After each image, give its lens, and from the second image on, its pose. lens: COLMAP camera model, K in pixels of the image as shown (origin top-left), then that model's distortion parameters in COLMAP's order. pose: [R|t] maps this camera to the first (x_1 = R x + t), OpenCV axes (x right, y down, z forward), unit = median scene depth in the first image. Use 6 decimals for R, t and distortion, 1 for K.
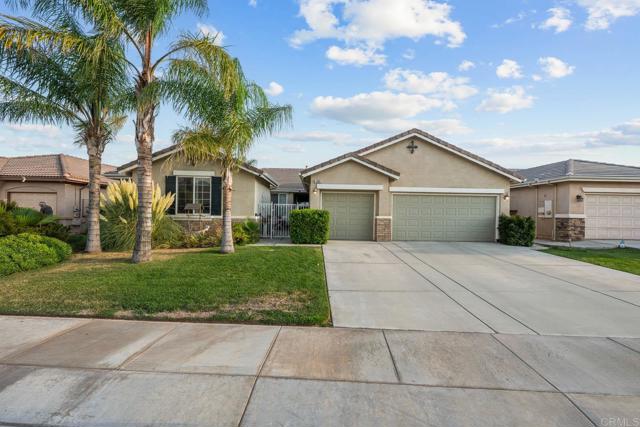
lens RADIAL K [[260.8, 0, 320.0], [0, 260.8, 213.5], [0, 0, 1]] dist [0.001125, 0.000137]
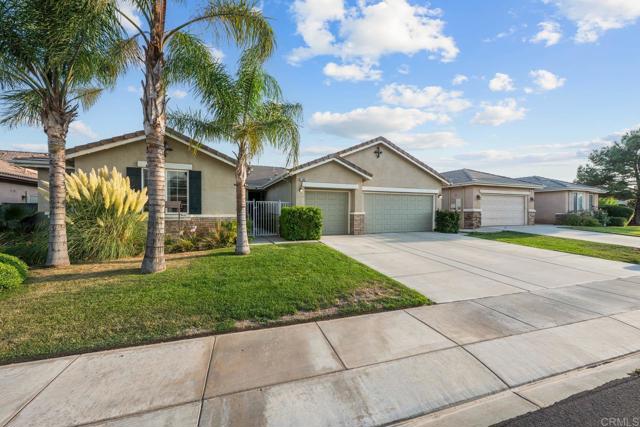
lens RADIAL K [[254.5, 0, 320.0], [0, 254.5, 213.5], [0, 0, 1]] dist [0.000551, -0.000018]
pose [[0.932806, -0.016876, 0.359983, -0.336393], [0.012428, 0.999815, 0.014666, -0.002852], [-0.360164, -0.009207, 0.932843, 0.038907]]
